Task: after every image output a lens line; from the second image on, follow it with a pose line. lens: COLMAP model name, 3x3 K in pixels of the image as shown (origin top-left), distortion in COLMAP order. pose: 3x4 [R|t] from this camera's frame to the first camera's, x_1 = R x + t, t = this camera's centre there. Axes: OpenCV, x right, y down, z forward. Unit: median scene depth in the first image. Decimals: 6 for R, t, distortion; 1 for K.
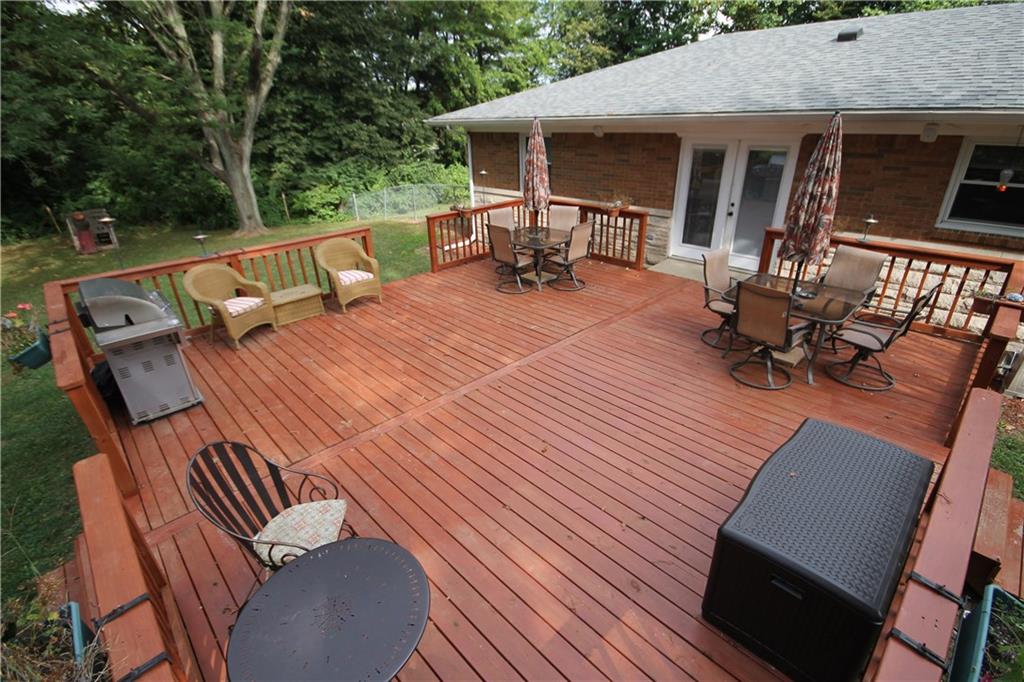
lens RADIAL K [[476.6, 0, 519.6], [0, 476.6, 341.7], [0, 0, 1]] dist [-0.002025, -0.000619]
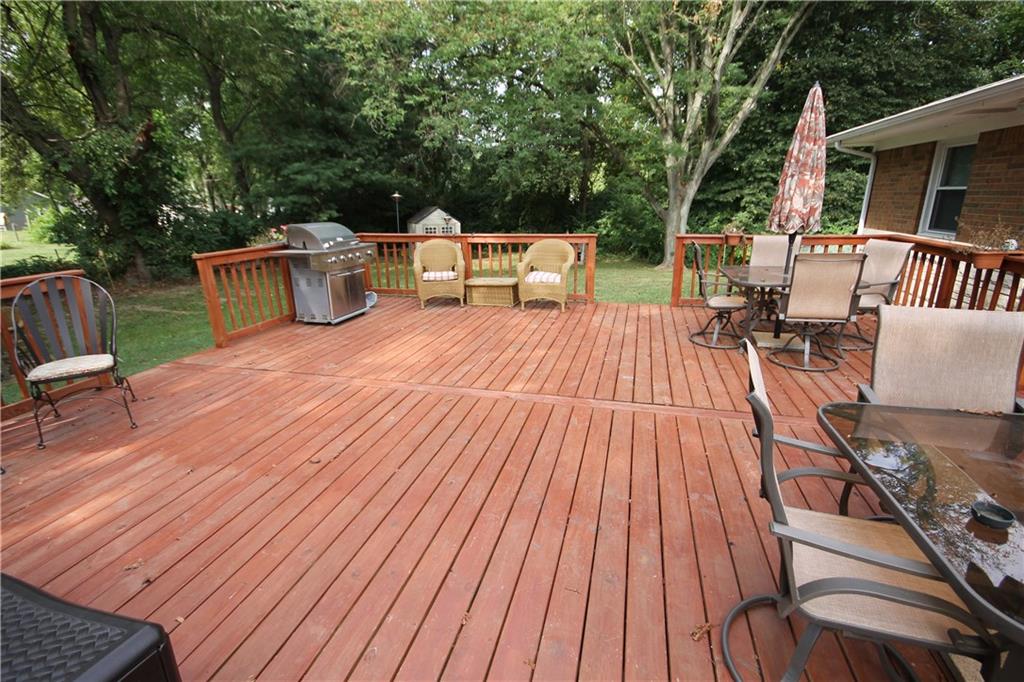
lens RADIAL K [[476.6, 0, 517.0], [0, 476.6, 342.2], [0, 0, 1]] dist [-0.002025, -0.000619]
pose [[0.522037, 0.260304, -0.812231, 0.485239], [-0.361548, 0.930037, 0.065684, -0.065906], [0.772503, 0.259371, 0.579626, 0.490536]]
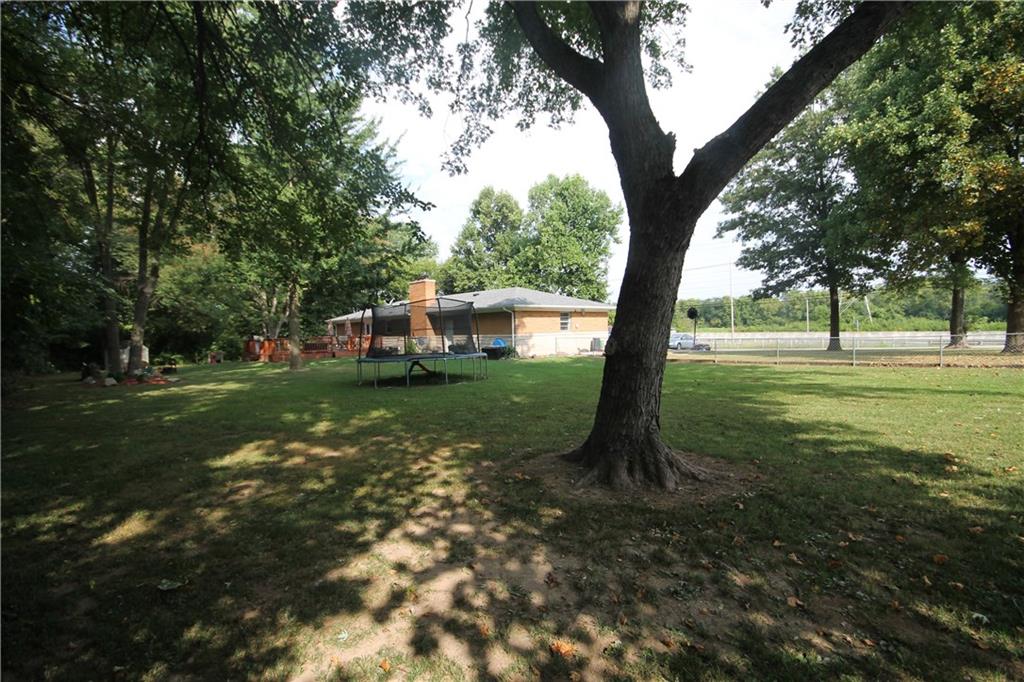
lens RADIAL K [[476.6, 0, 515.0], [0, 476.6, 341.7], [0, 0, 1]] dist [-0.002025, -0.000619]
pose [[0.998979, -0.002230, -0.045125, 2.869590], [-0.016631, 0.910499, -0.413177, 2.359216], [0.042007, 0.413506, 0.909532, -4.428919]]
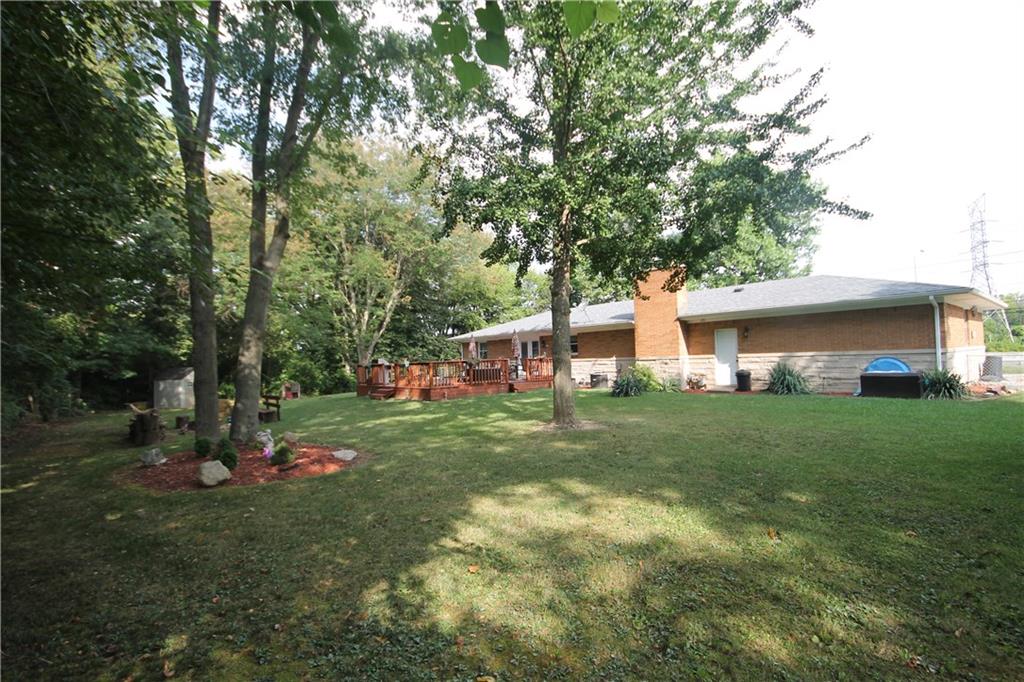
lens RADIAL K [[476.6, 0, 511.0], [0, 476.6, 341.5], [0, 0, 1]] dist [-0.002025, -0.000619]
pose [[0.995537, -0.014377, -0.093269, 0.844607], [-0.030526, 0.886130, -0.462430, 1.557533], [0.089297, 0.463213, 0.881737, -2.652623]]
